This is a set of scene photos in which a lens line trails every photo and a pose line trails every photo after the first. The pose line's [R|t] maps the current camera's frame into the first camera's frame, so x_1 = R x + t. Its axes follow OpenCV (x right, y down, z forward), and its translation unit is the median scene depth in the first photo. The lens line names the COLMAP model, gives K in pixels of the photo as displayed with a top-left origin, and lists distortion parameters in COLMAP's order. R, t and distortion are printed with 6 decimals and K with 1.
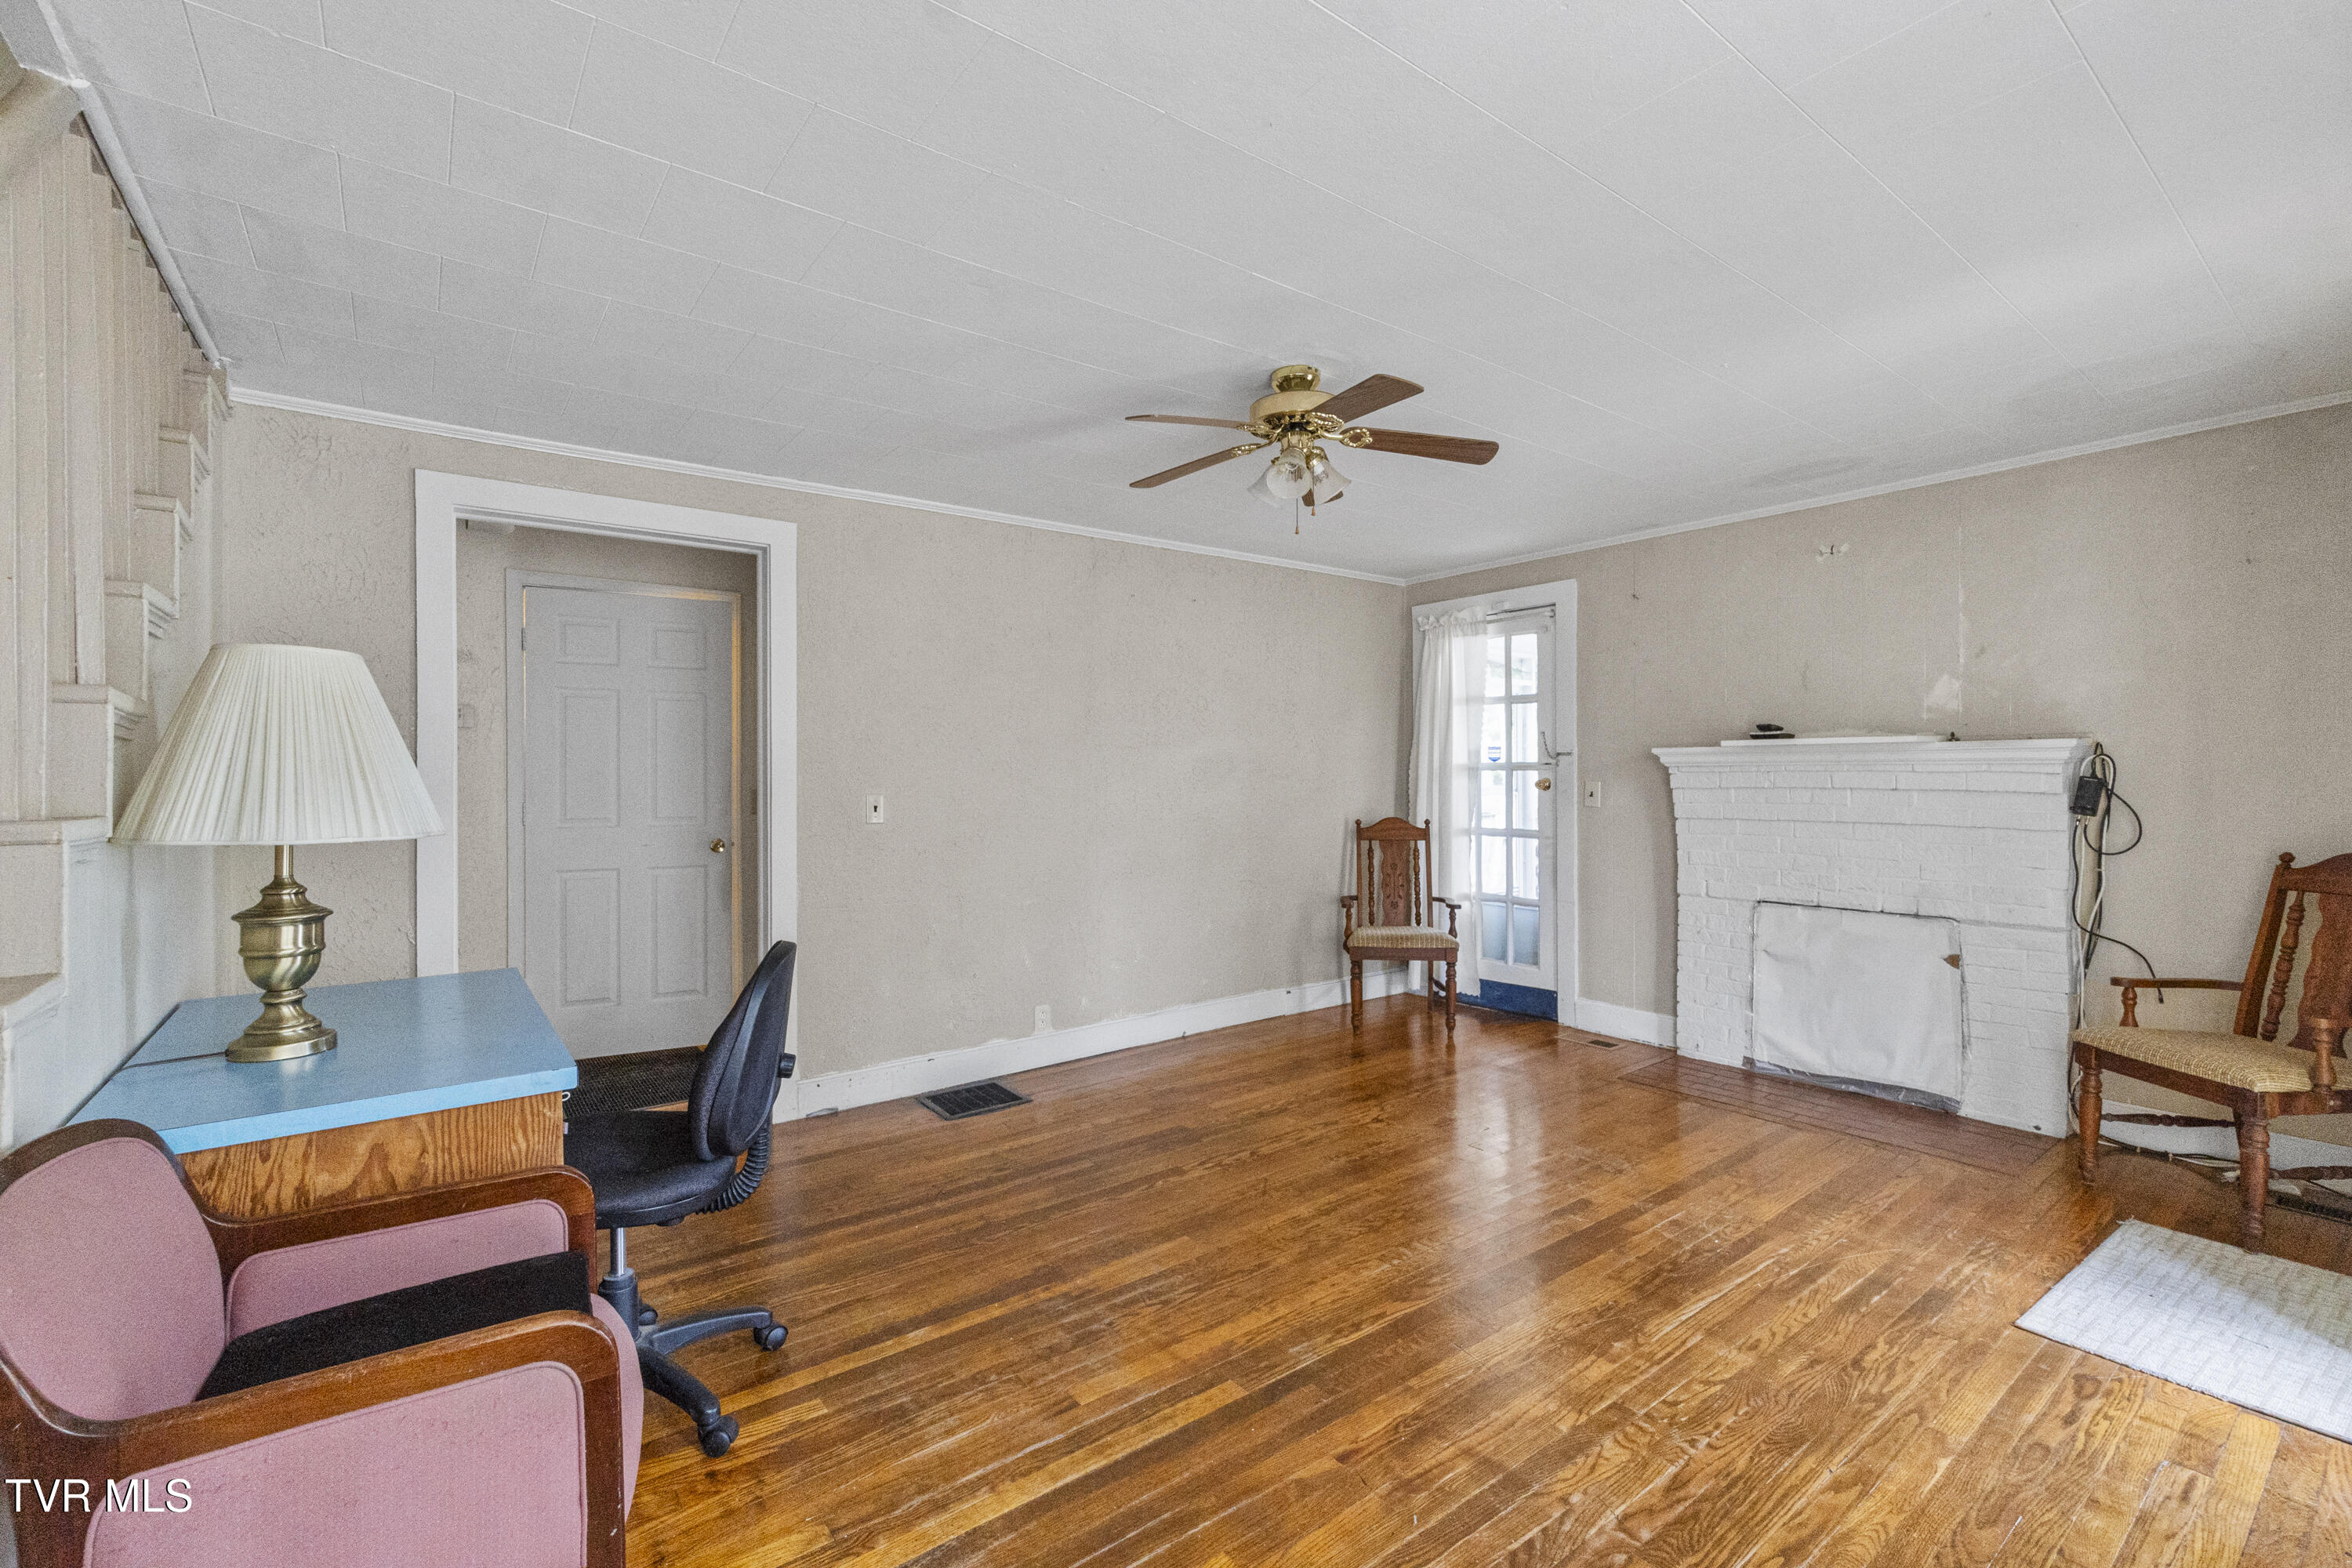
lens RADIAL K [[1023.7, 0, 1166.5], [0, 1023.7, 776.7], [0, 0, 1]] dist [-0.010050, 0.000048]
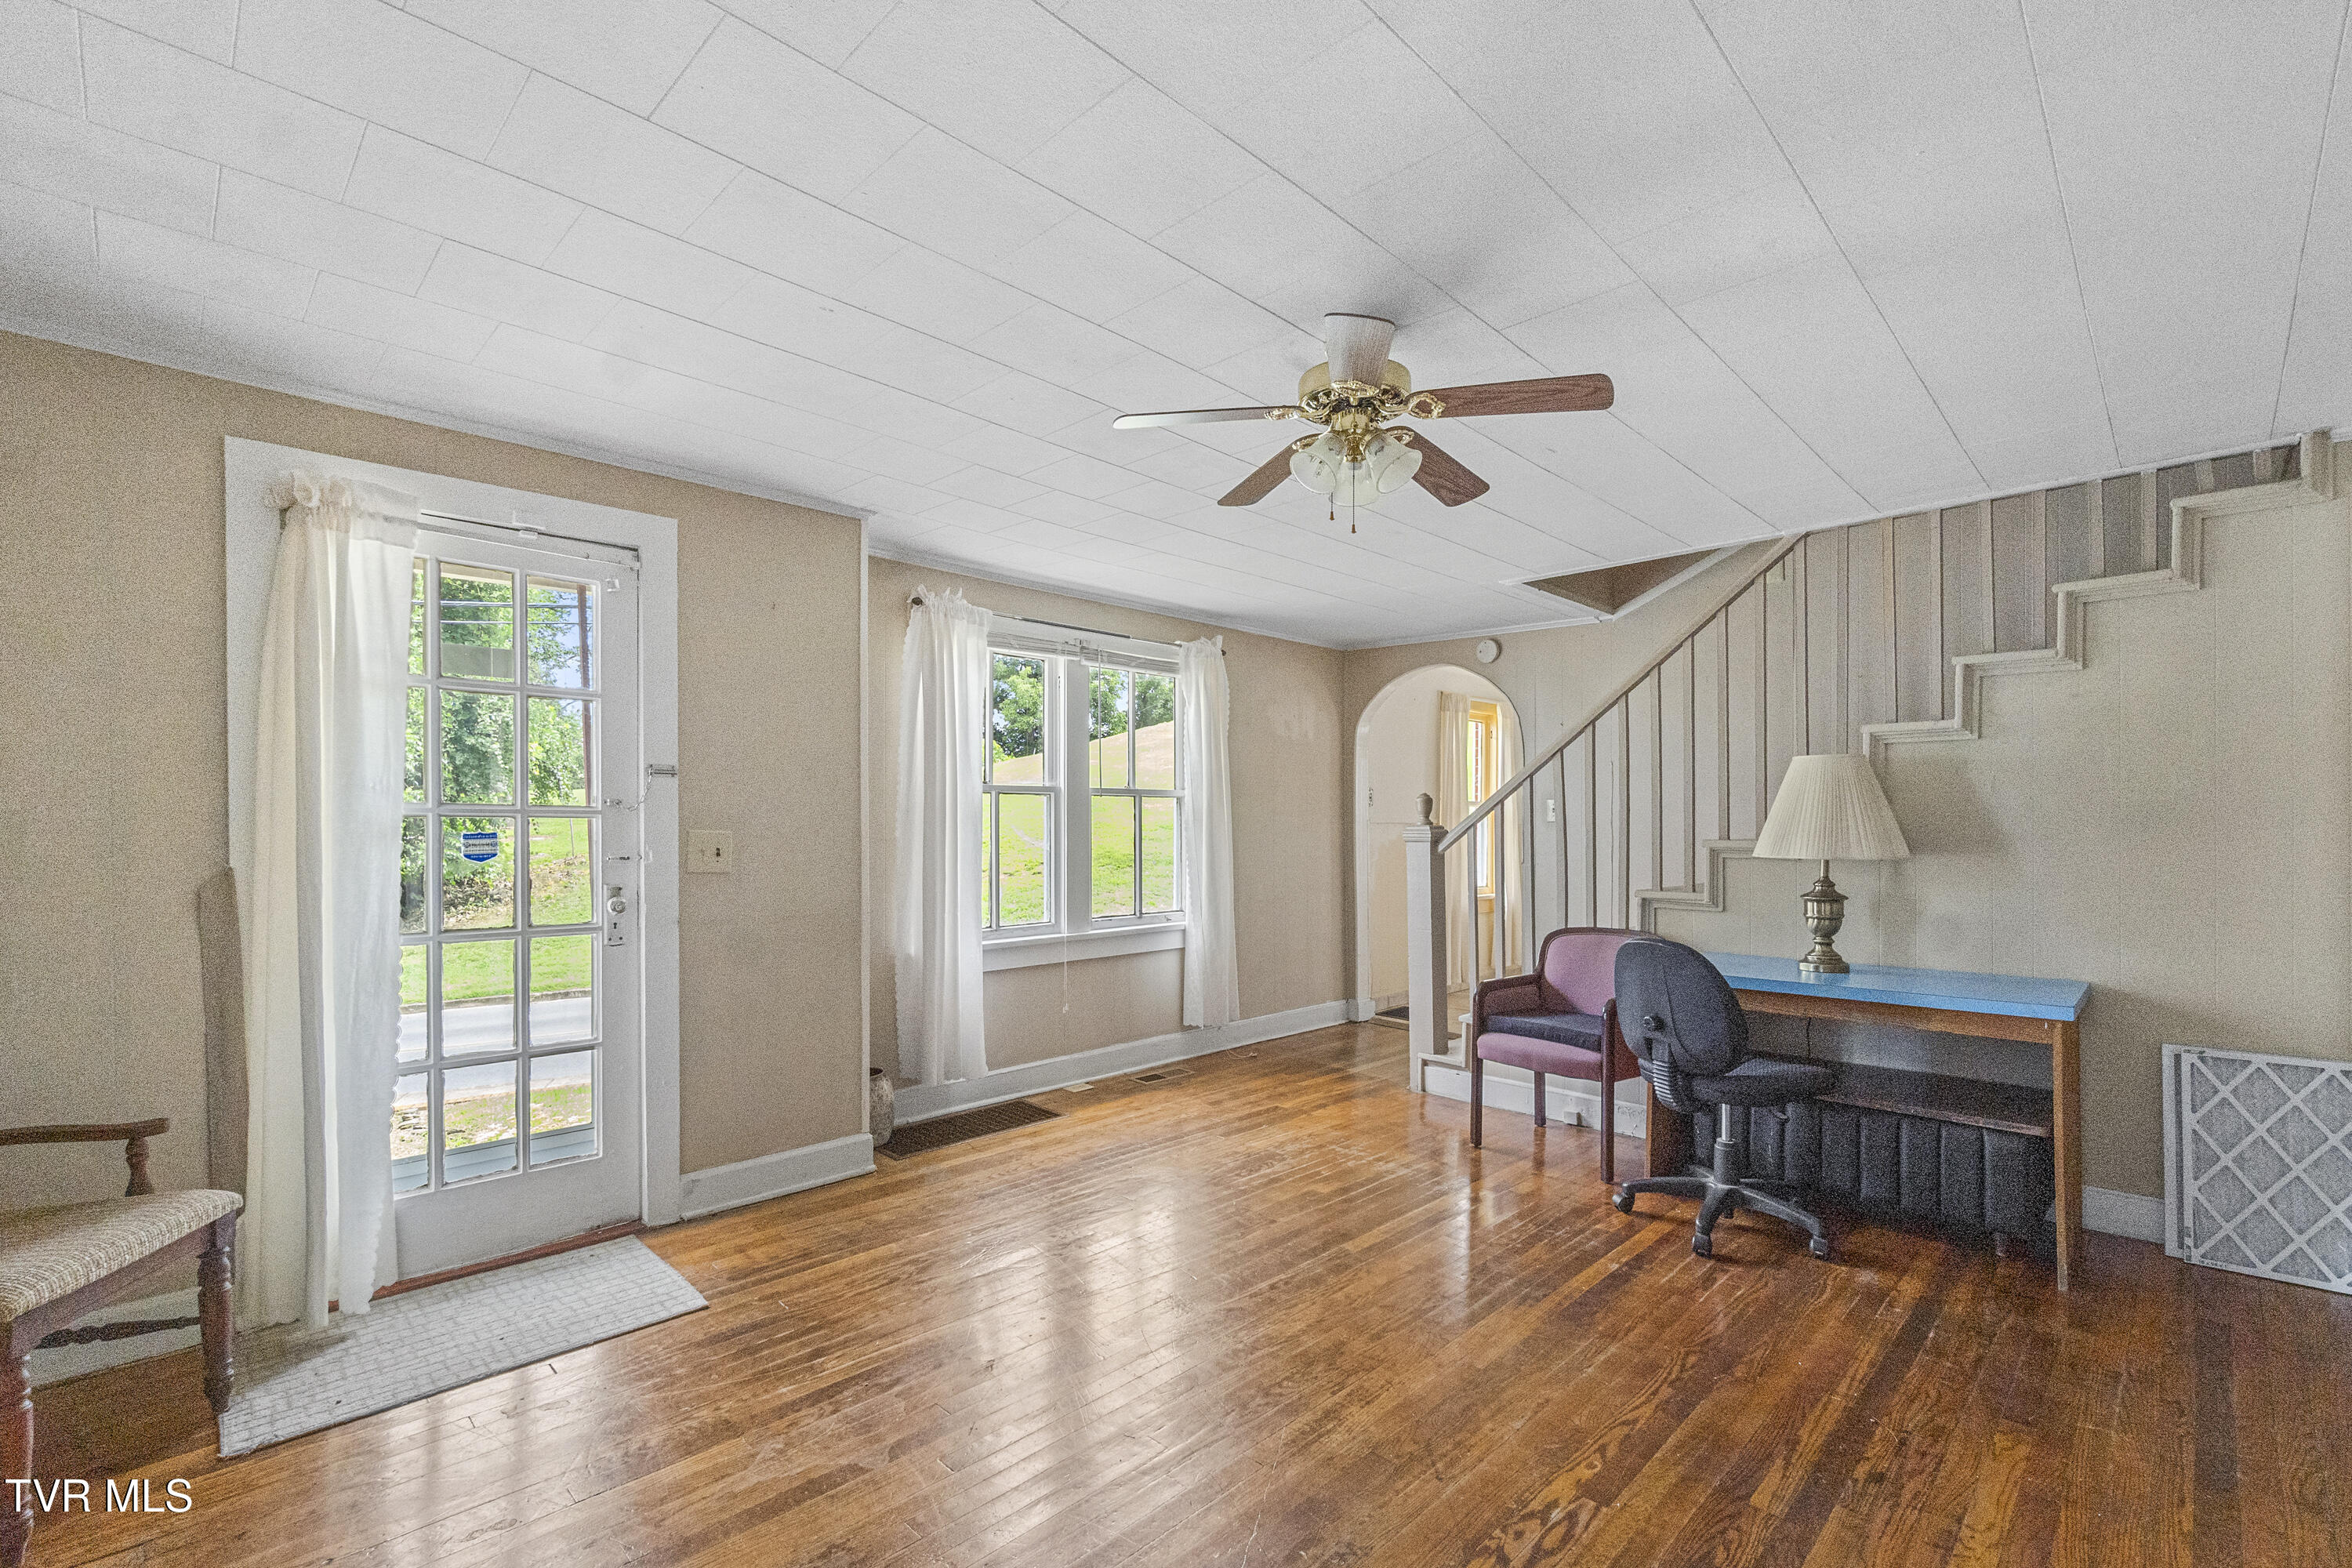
lens RADIAL K [[1023.7, 0, 1176.7], [0, 1023.7, 832.3], [0, 0, 1]] dist [-0.010050, 0.000048]
pose [[-0.989849, 0.007950, -0.141901, 0.444145], [0.006969, 0.999948, 0.007414, -0.001268], [0.141953, 0.006350, -0.989853, 2.078672]]
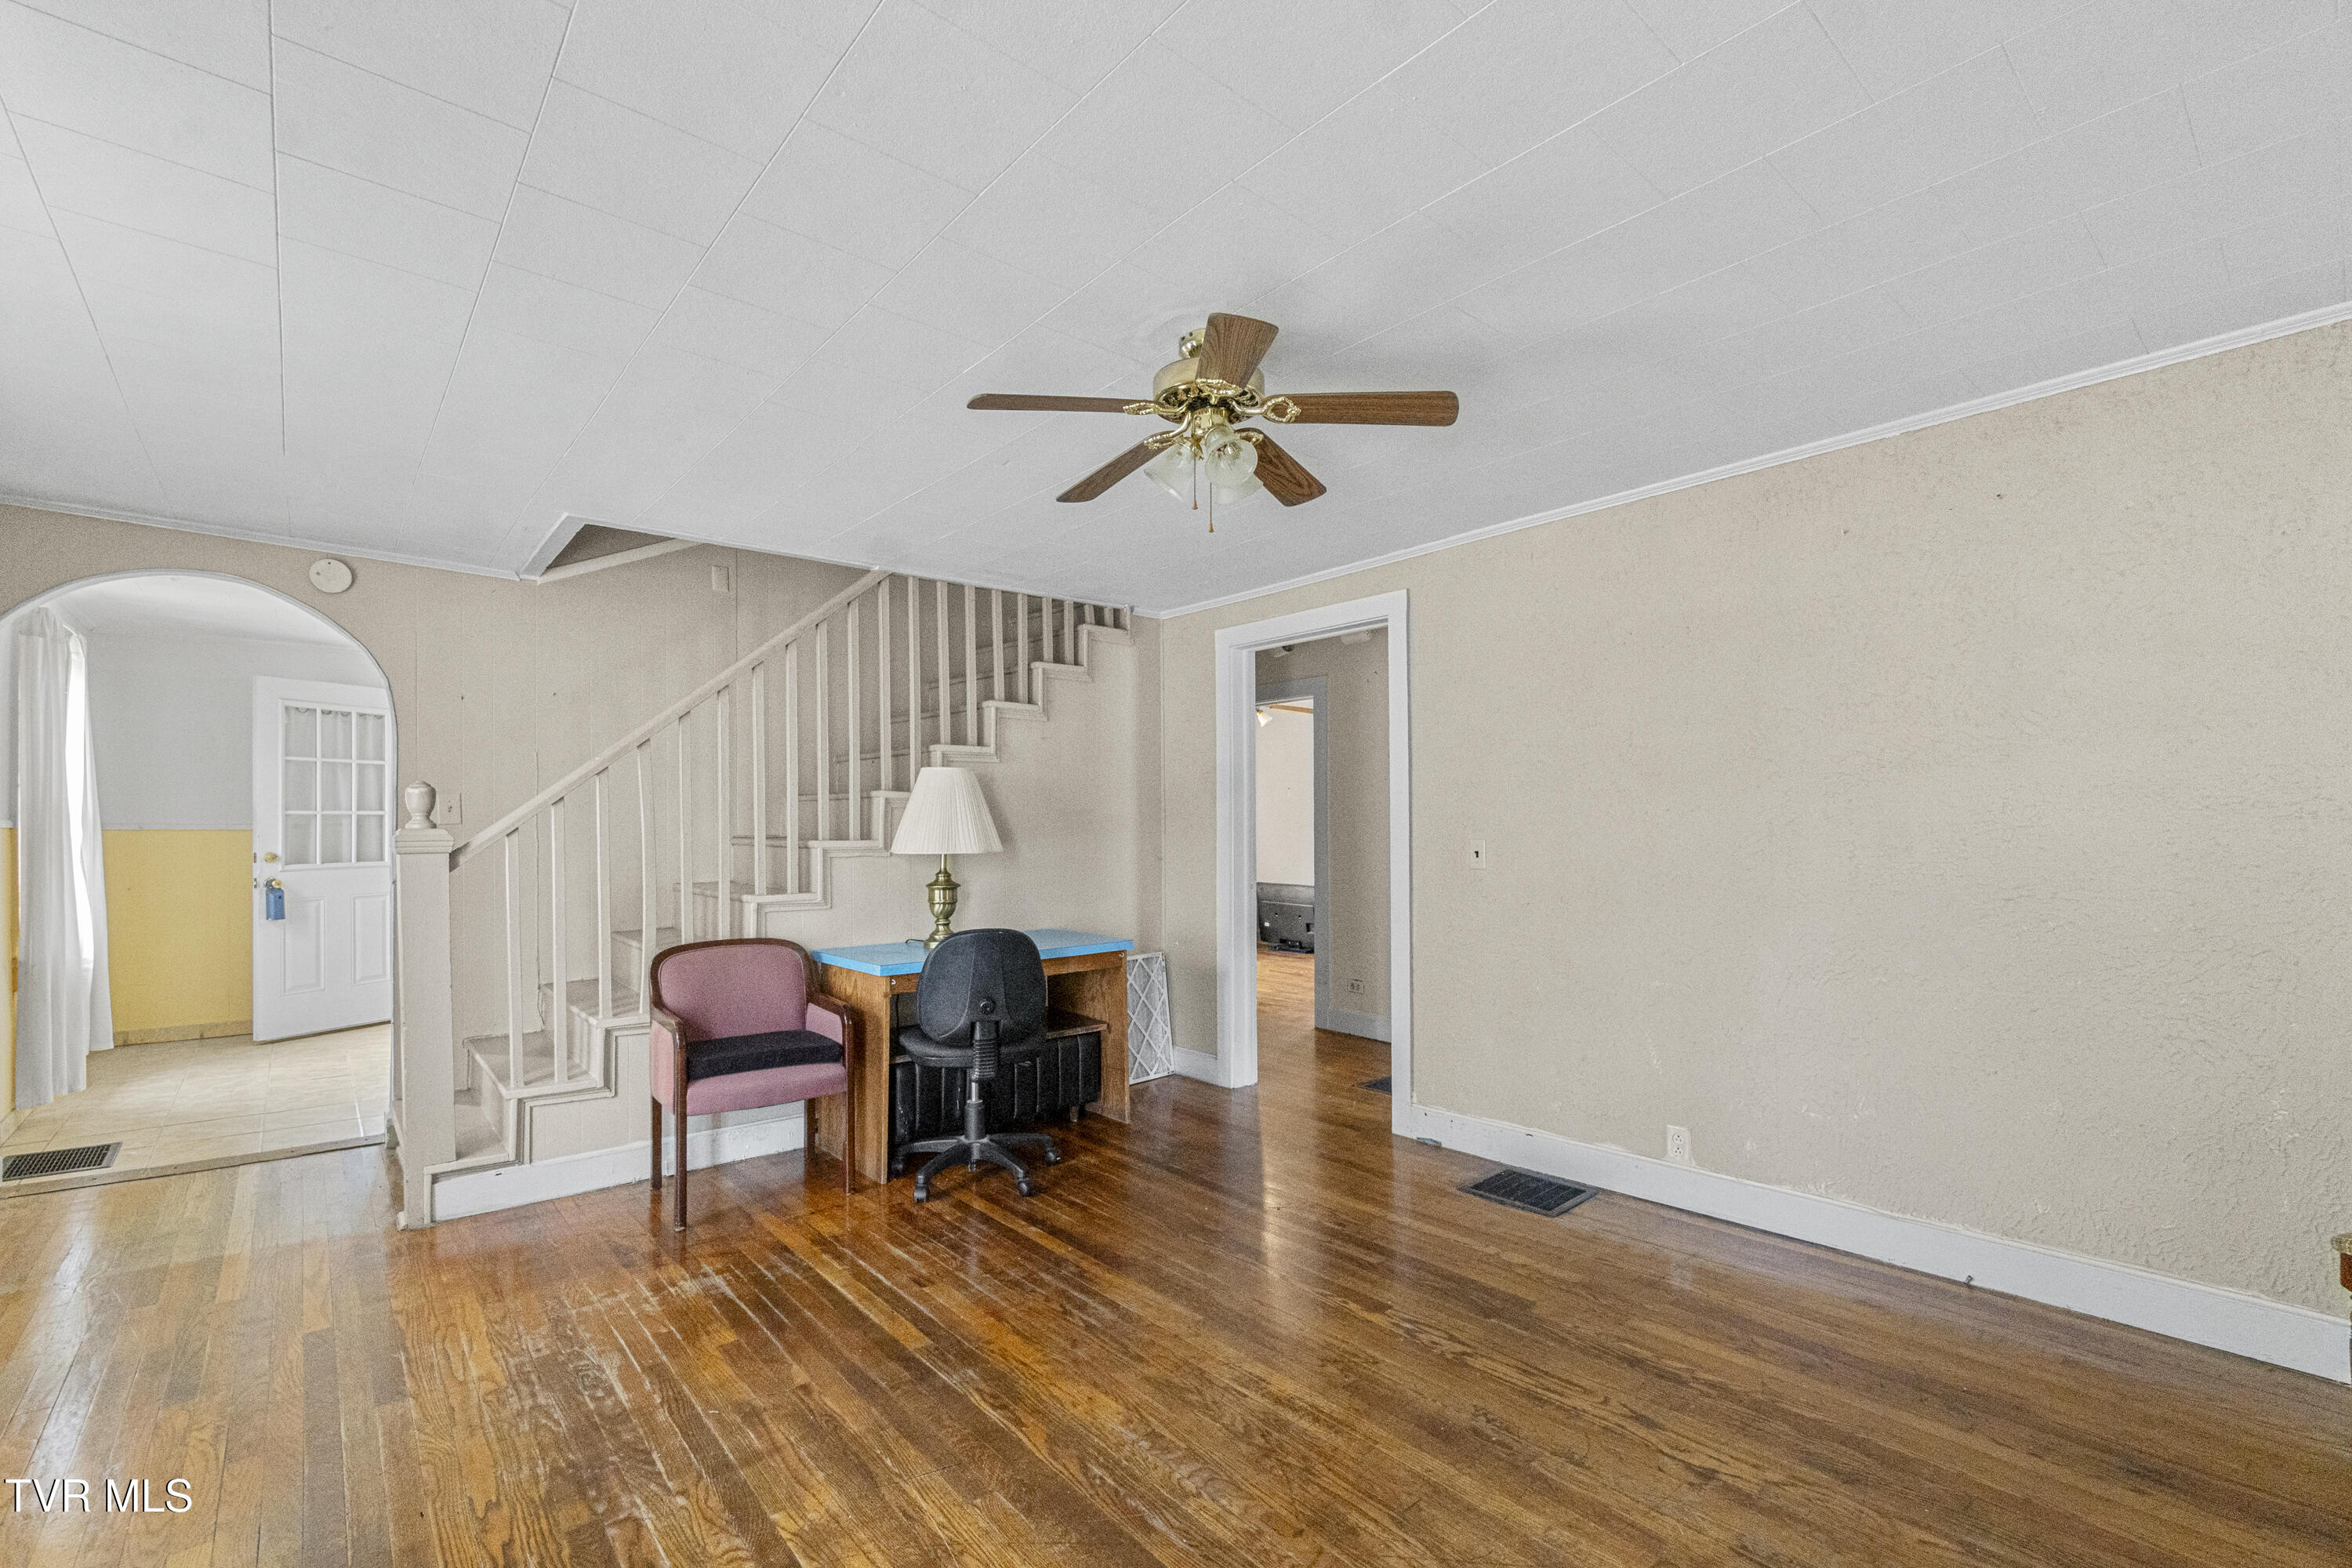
lens RADIAL K [[1023.7, 0, 1164.7], [0, 1023.7, 820.4], [0, 0, 1]] dist [-0.010050, 0.000048]
pose [[0.060499, 0.002622, -0.998165, 1.094188], [0.003553, 0.999990, 0.002842, -0.007802], [0.998162, -0.003719, 0.060489, 1.053074]]
